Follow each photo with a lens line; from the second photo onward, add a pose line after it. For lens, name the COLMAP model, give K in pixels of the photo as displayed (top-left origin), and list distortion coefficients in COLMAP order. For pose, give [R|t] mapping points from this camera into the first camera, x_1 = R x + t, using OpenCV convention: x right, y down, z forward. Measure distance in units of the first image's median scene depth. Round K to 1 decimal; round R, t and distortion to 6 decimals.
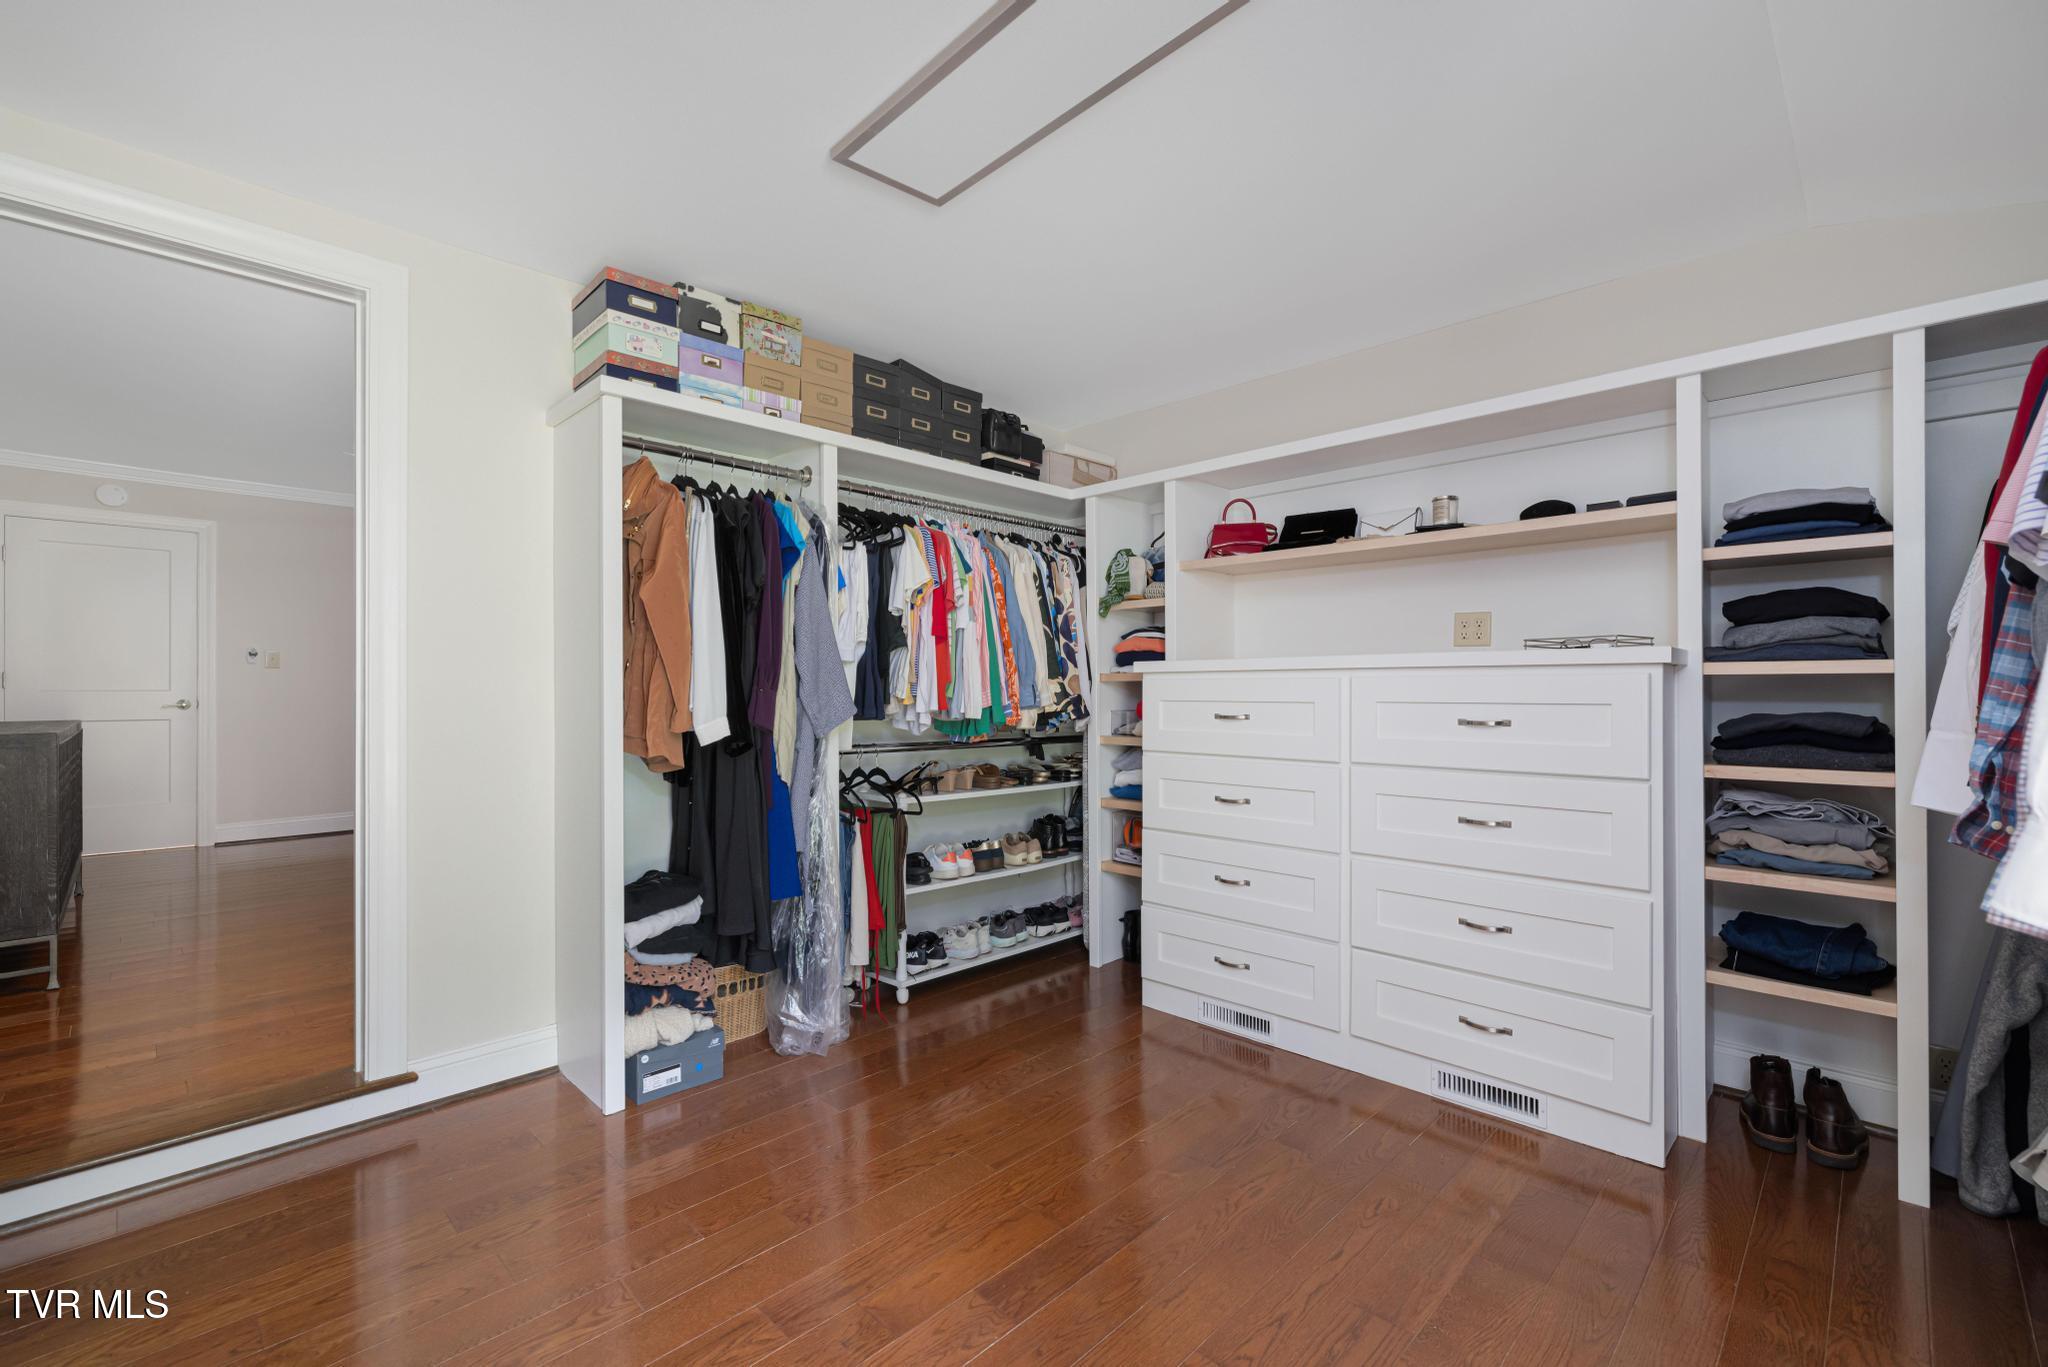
lens RADIAL K [[865.9, 0, 1022.3], [0, 865.9, 679.1], [0, 0, 1]] dist [0.001424, 0.000383]
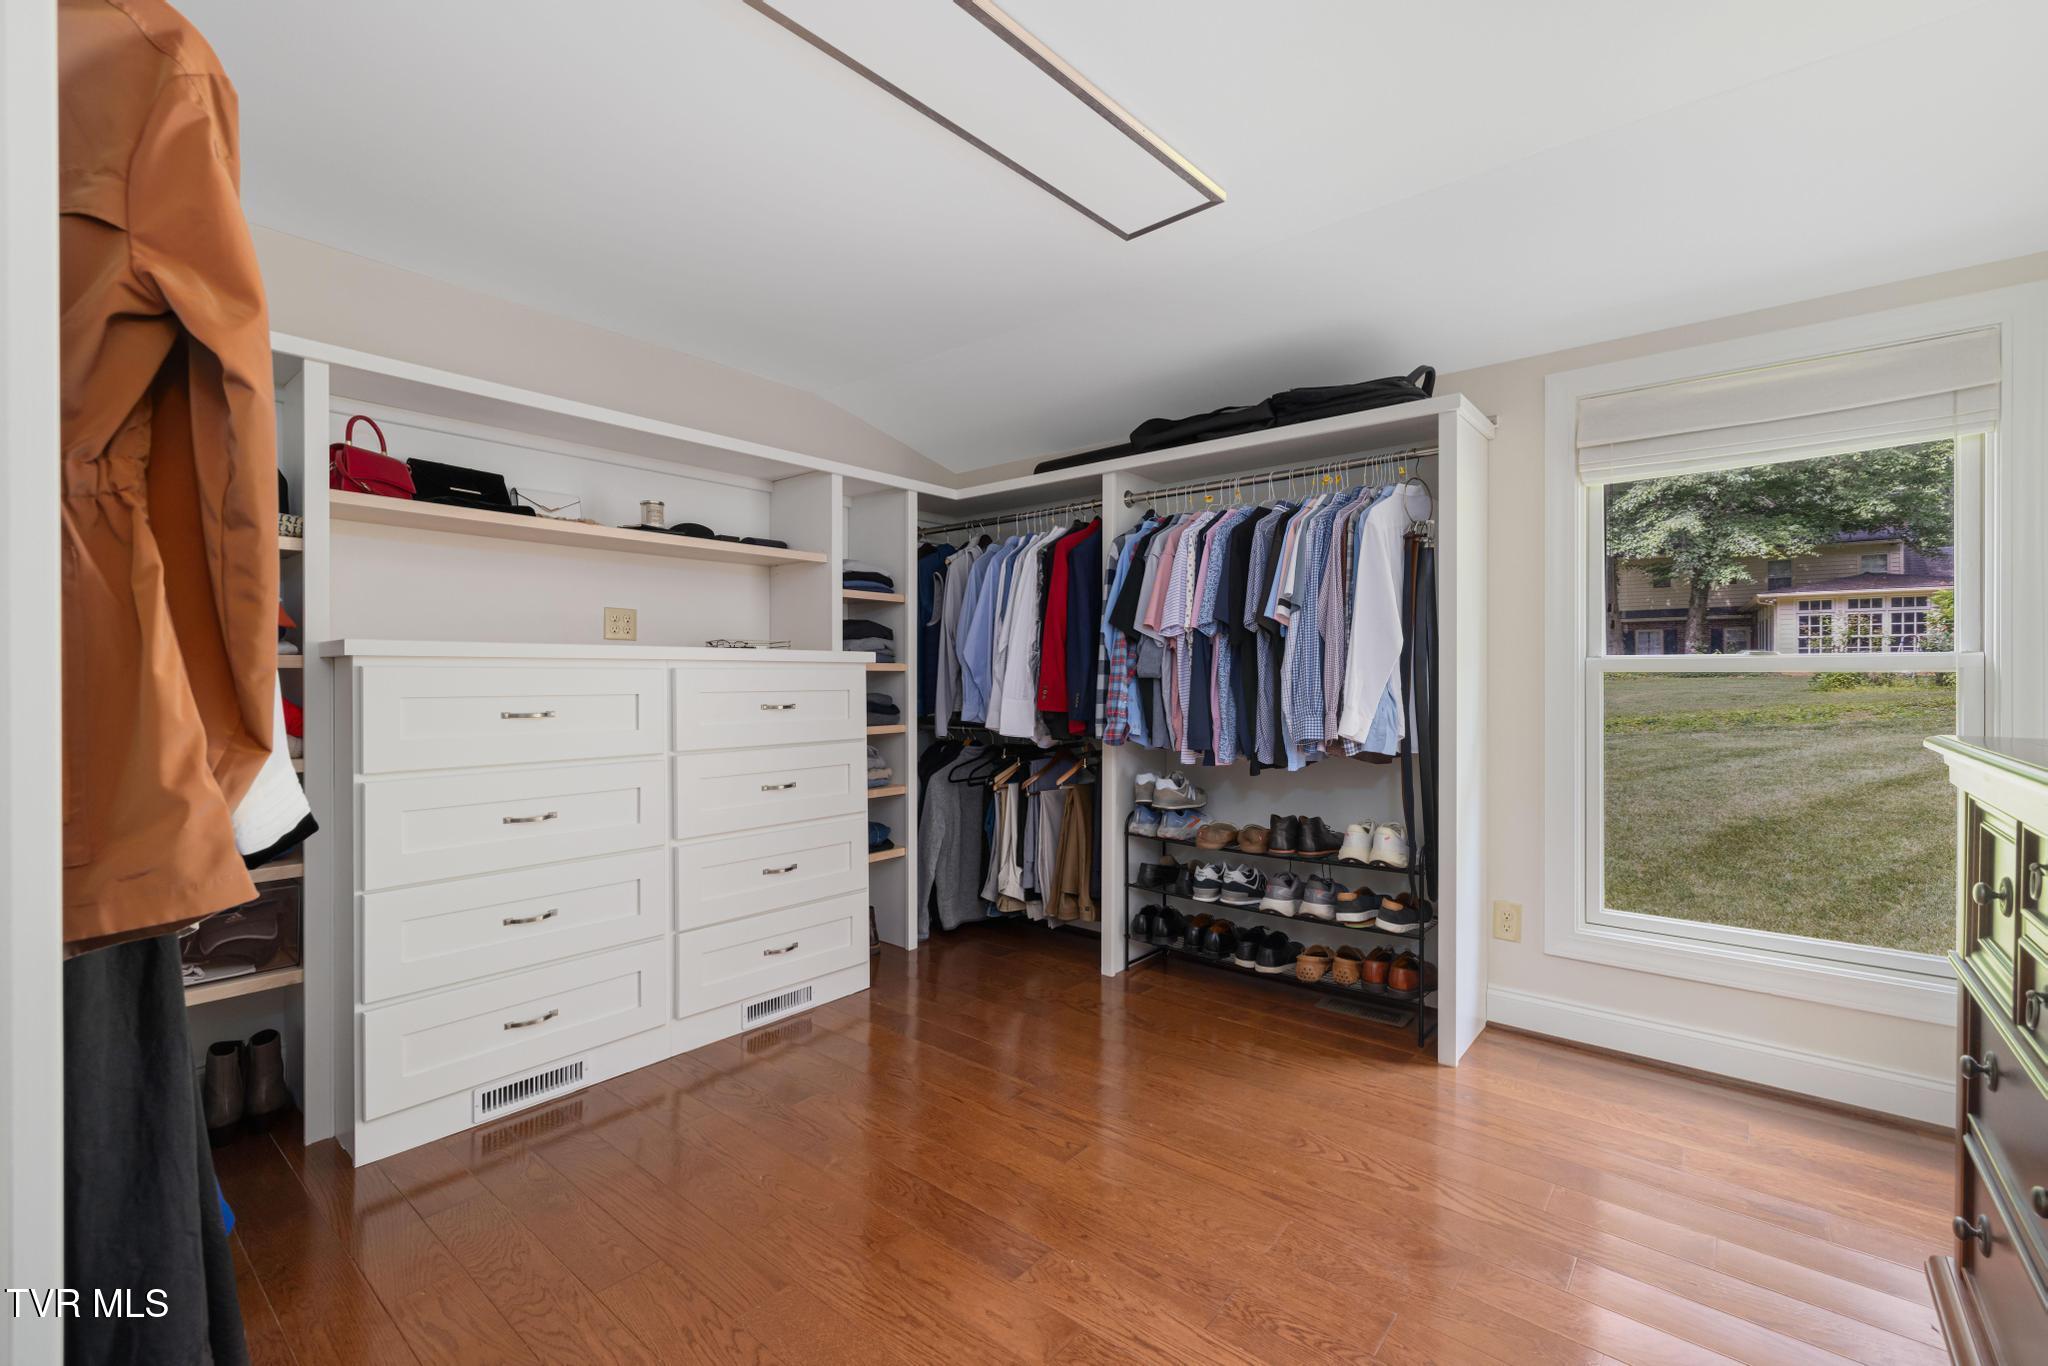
lens RADIAL K [[865.9, 0, 1022.3], [0, 865.9, 678.6], [0, 0, 1]] dist [0.001424, 0.000383]
pose [[-0.068975, 0.003388, 0.997613, -0.652711], [-0.003899, 0.999986, -0.003666, 0.012012], [-0.997611, -0.004142, -0.068961, 0.659633]]
